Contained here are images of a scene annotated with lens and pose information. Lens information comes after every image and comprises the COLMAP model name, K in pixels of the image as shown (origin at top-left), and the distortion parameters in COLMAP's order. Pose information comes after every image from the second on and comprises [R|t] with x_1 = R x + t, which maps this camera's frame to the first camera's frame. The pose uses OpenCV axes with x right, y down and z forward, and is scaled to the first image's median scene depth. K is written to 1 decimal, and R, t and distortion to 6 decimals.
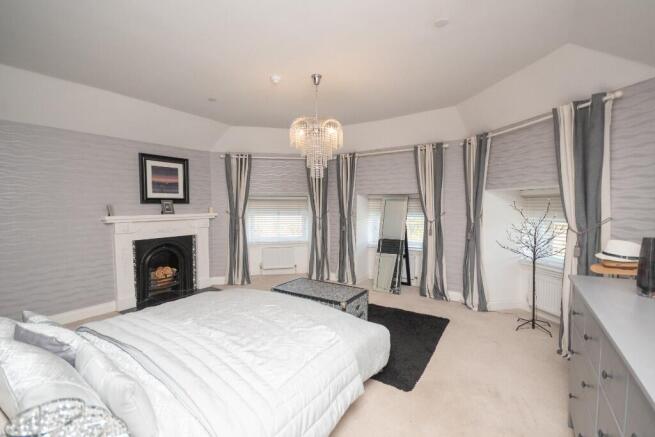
lens RADIAL K [[294.8, 0, 327.5], [0, 294.8, 218.5], [0, 0, 1]] dist [-0.000126, -0.000042]
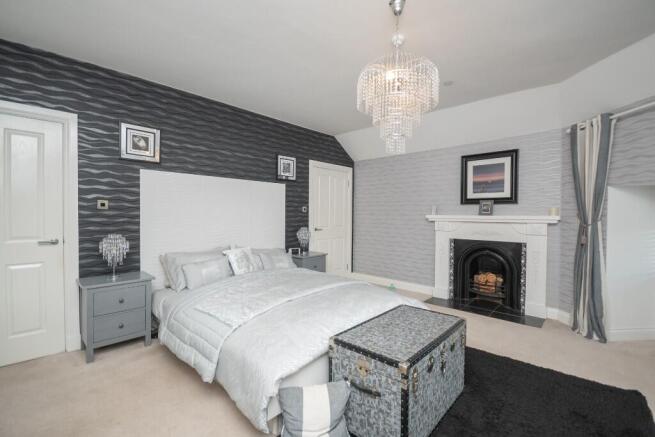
lens RADIAL K [[292.0, 0, 327.5], [0, 292.0, 218.5], [0, 0, 1]] dist [0.000181, 0.000110]
pose [[-0.157936, 0.019922, -0.987248, 0.435088], [-0.053095, 0.998179, 0.028637, -0.005104], [0.986021, 0.056940, -0.156591, 0.657254]]
